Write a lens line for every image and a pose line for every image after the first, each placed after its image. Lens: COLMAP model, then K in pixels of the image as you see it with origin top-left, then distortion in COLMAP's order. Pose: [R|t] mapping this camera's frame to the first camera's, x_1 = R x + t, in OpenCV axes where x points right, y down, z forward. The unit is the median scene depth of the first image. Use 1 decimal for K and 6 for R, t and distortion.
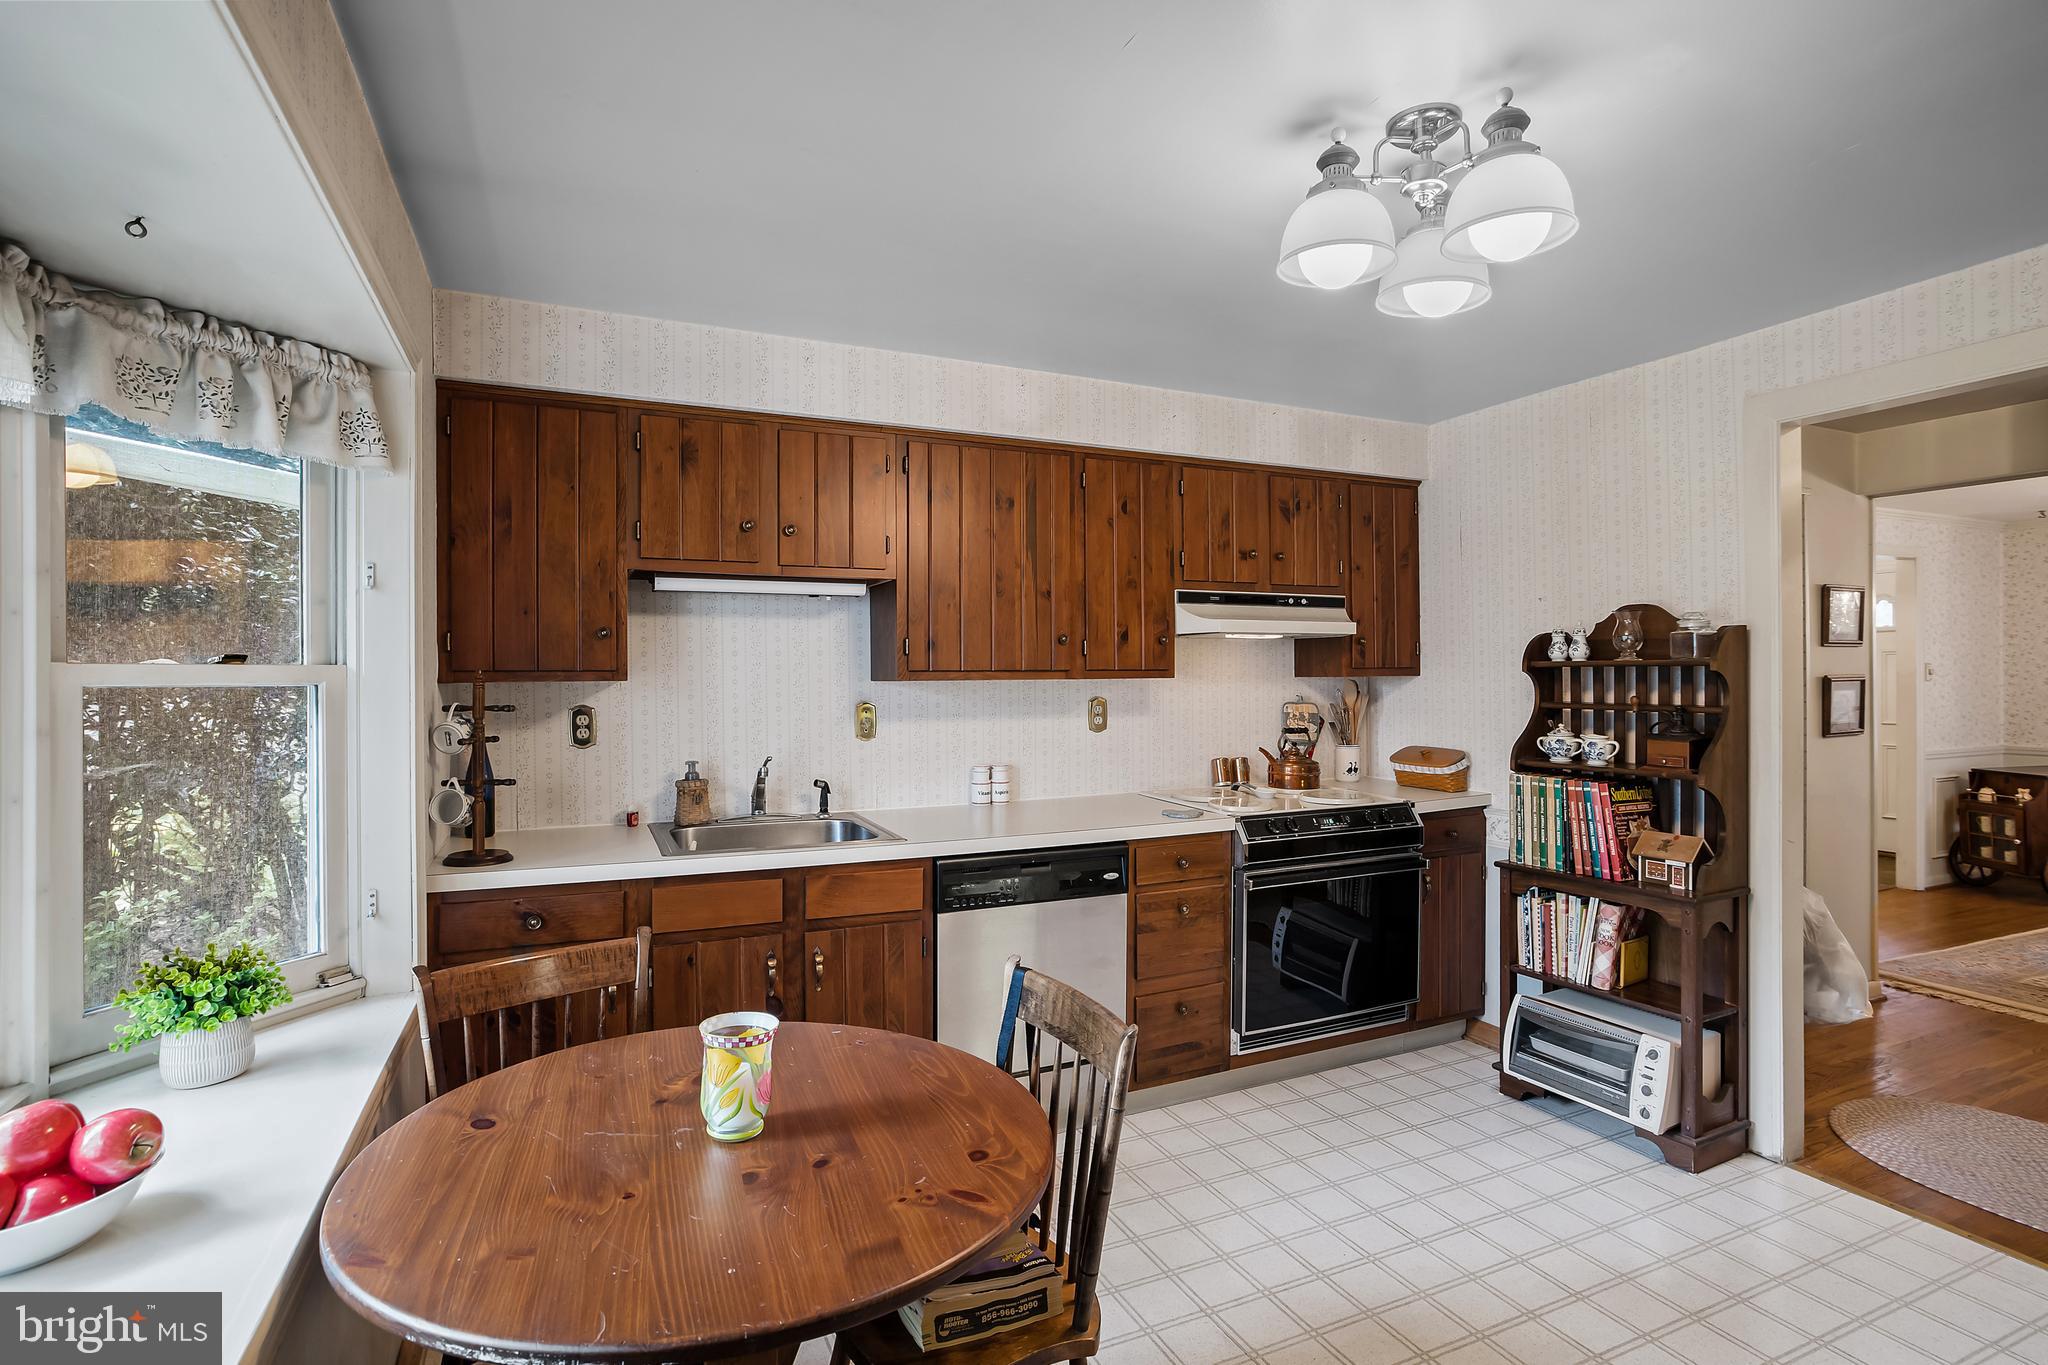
lens RADIAL K [[1026.3, 0, 1004.1], [0, 1026.3, 680.6], [0, 0, 1]] dist [-0.025607, 0.010443]
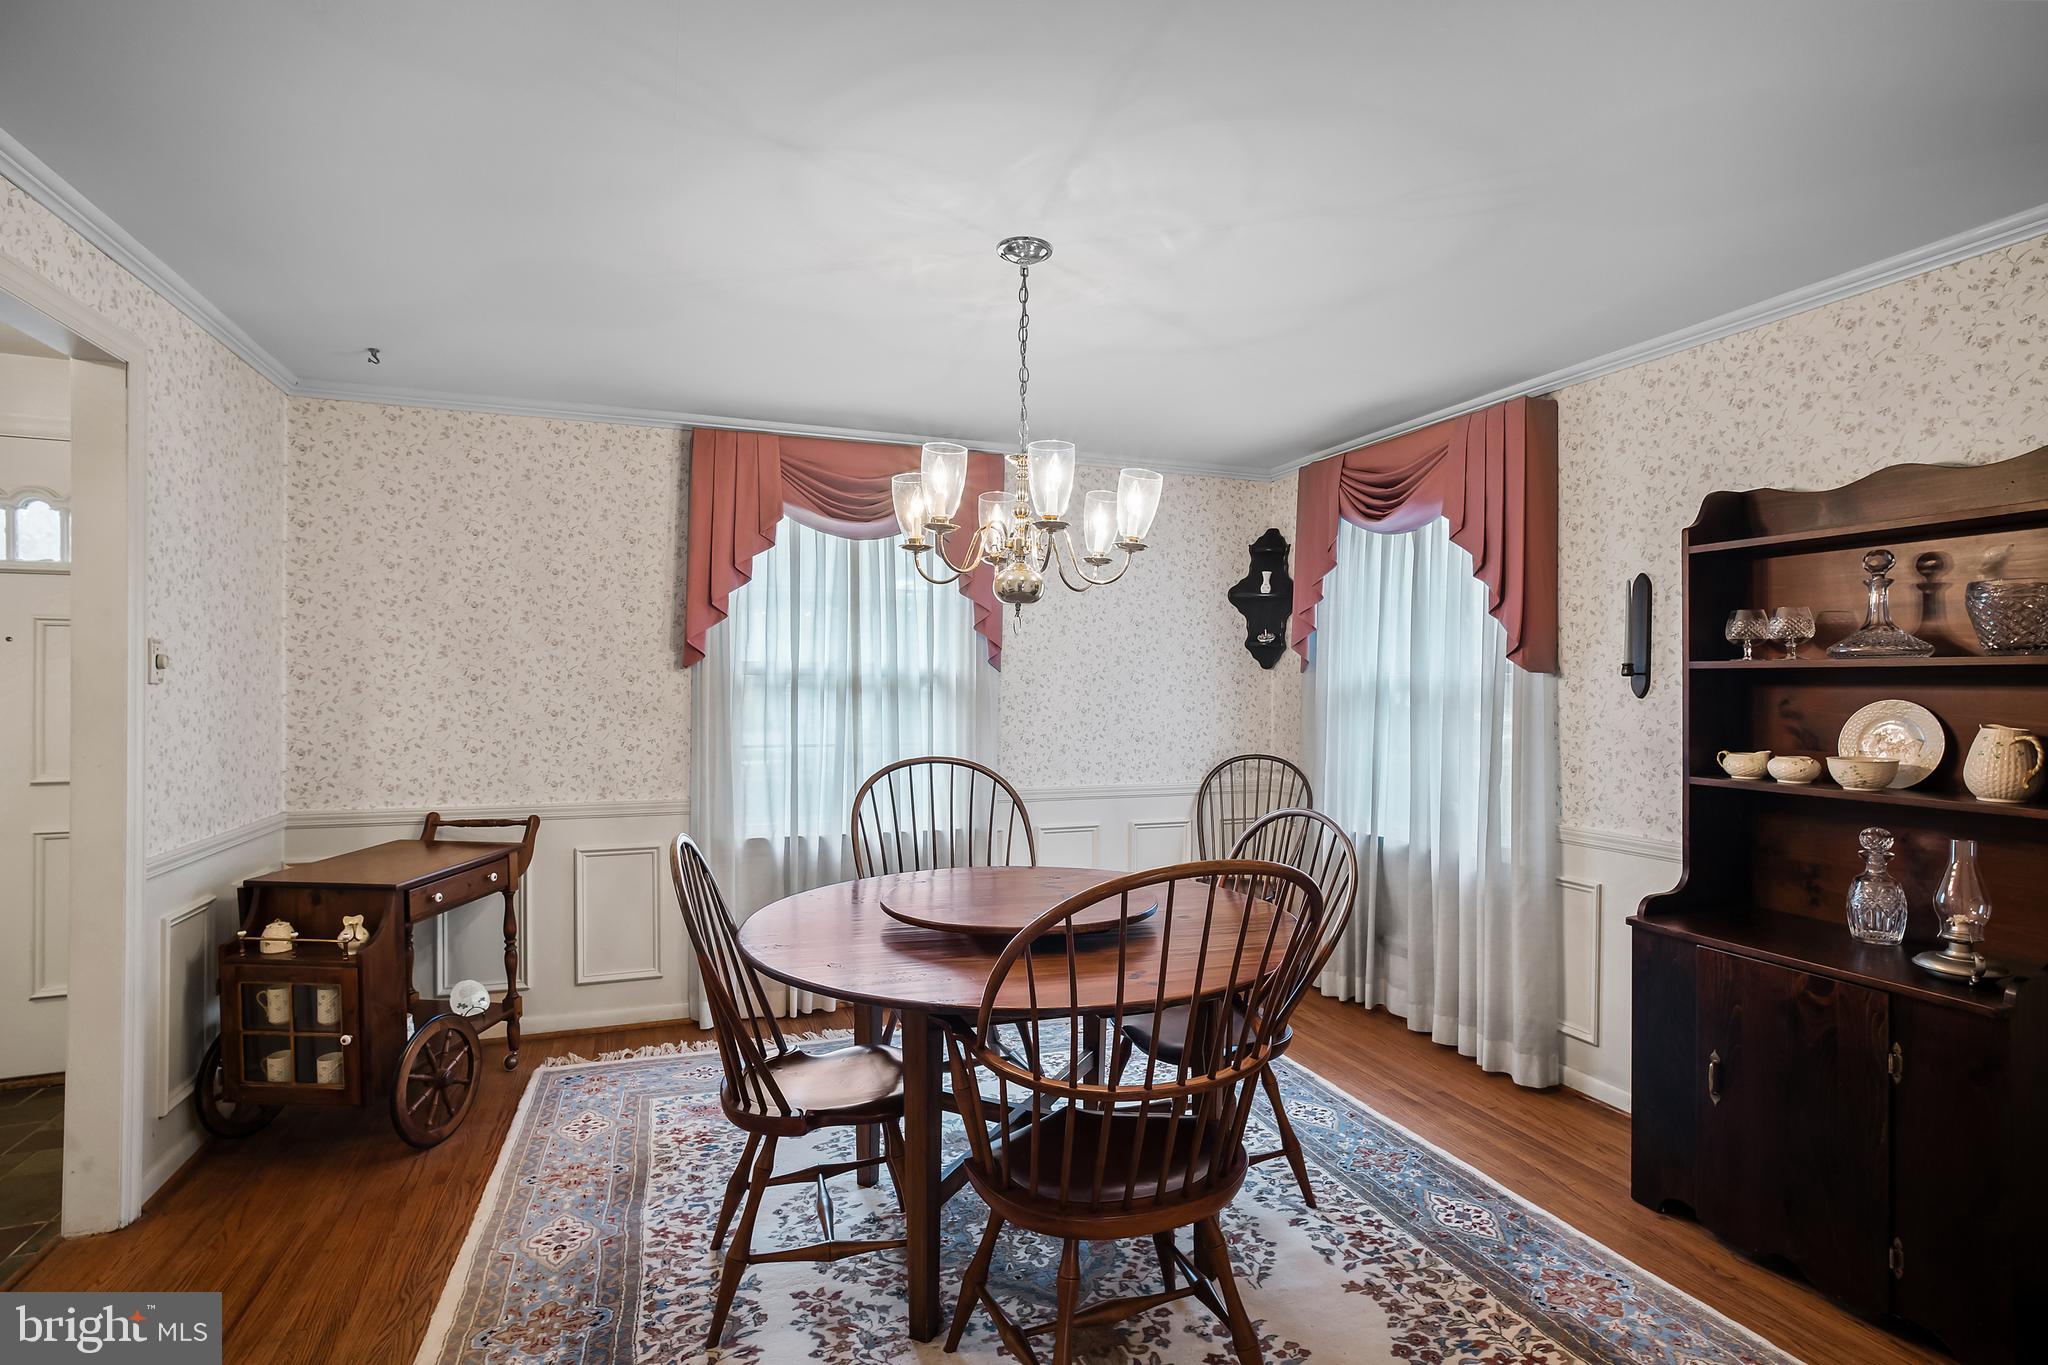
lens RADIAL K [[979.6, 0, 1009.1], [0, 979.6, 678.4], [0, 0, 1]] dist [-0.010948, 0.002459]
pose [[0.072638, 0.011104, 0.997297, 0.556755], [-0.003572, 0.999935, -0.010873, 0.000510], [-0.997352, -0.002773, 0.072673, 0.638401]]
